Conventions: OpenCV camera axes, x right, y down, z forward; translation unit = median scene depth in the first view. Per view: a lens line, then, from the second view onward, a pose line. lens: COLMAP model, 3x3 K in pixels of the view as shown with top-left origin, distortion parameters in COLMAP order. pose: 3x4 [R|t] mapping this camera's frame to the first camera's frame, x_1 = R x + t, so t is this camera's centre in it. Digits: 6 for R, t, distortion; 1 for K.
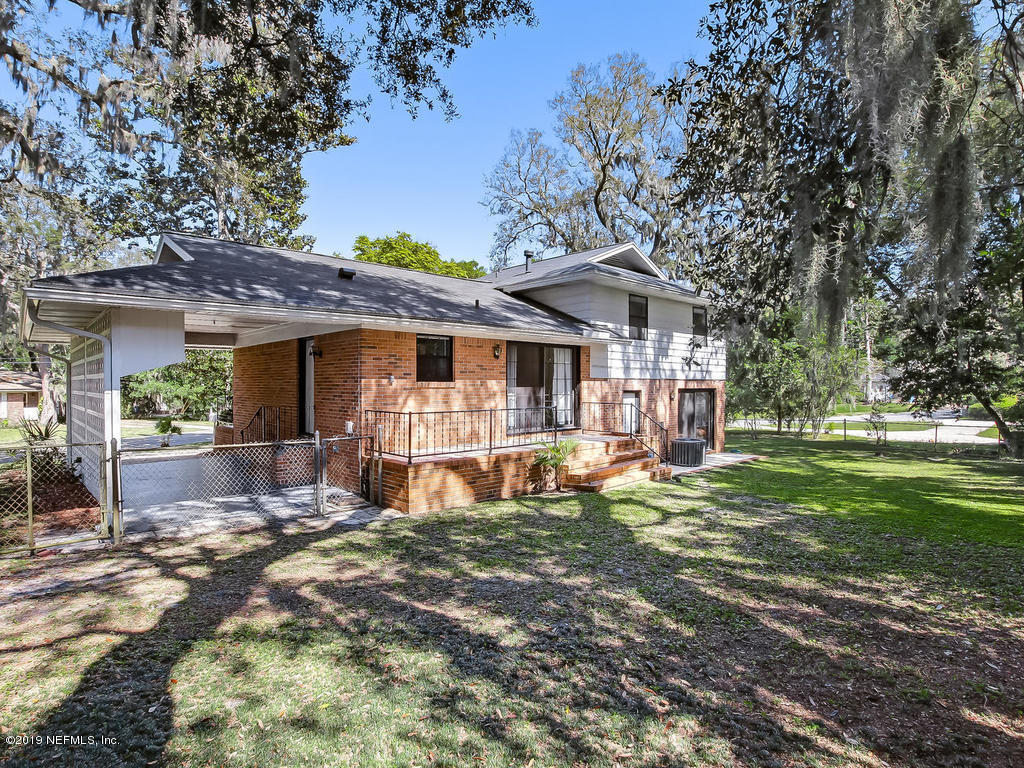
lens RADIAL K [[543.2, 0, 512.9], [0, 543.2, 393.8], [0, 0, 1]] dist [0.004346, 0.001373]
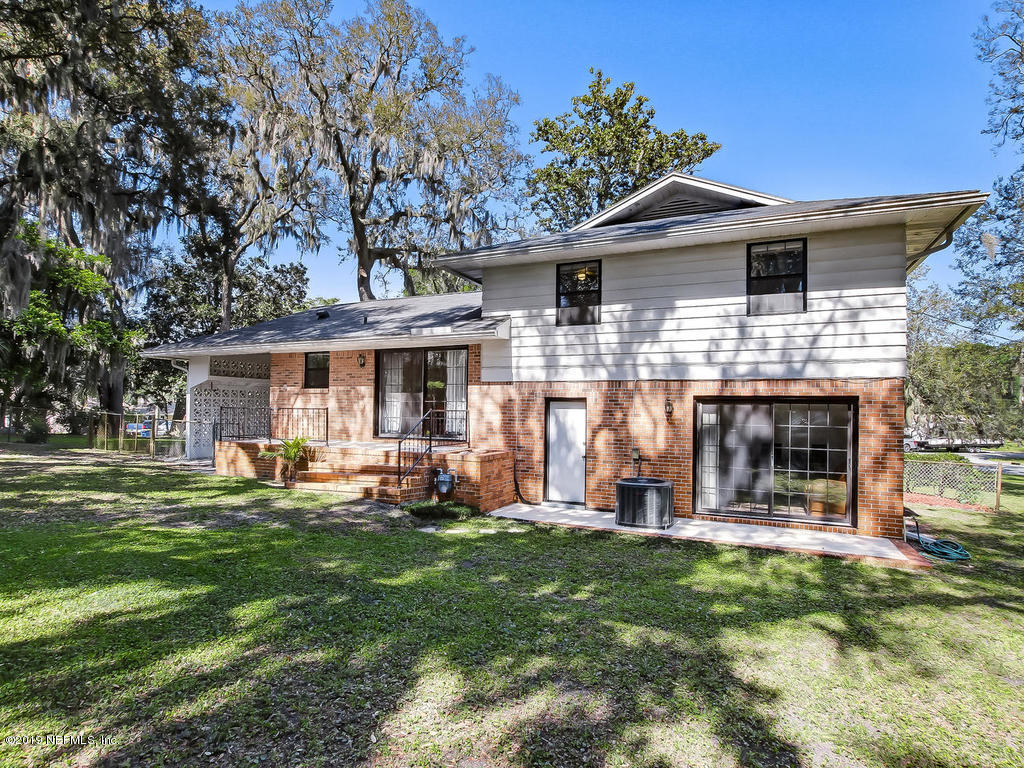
lens RADIAL K [[522.6, 0, 509.0], [0, 522.6, 389.3], [0, 0, 1]] dist [-0.020947, 0.000506]
pose [[0.370328, -0.024071, -0.928589, 0.997249], [-0.023582, 0.999098, -0.035304, 0.011730], [0.928602, 0.034972, 0.369426, 0.815158]]
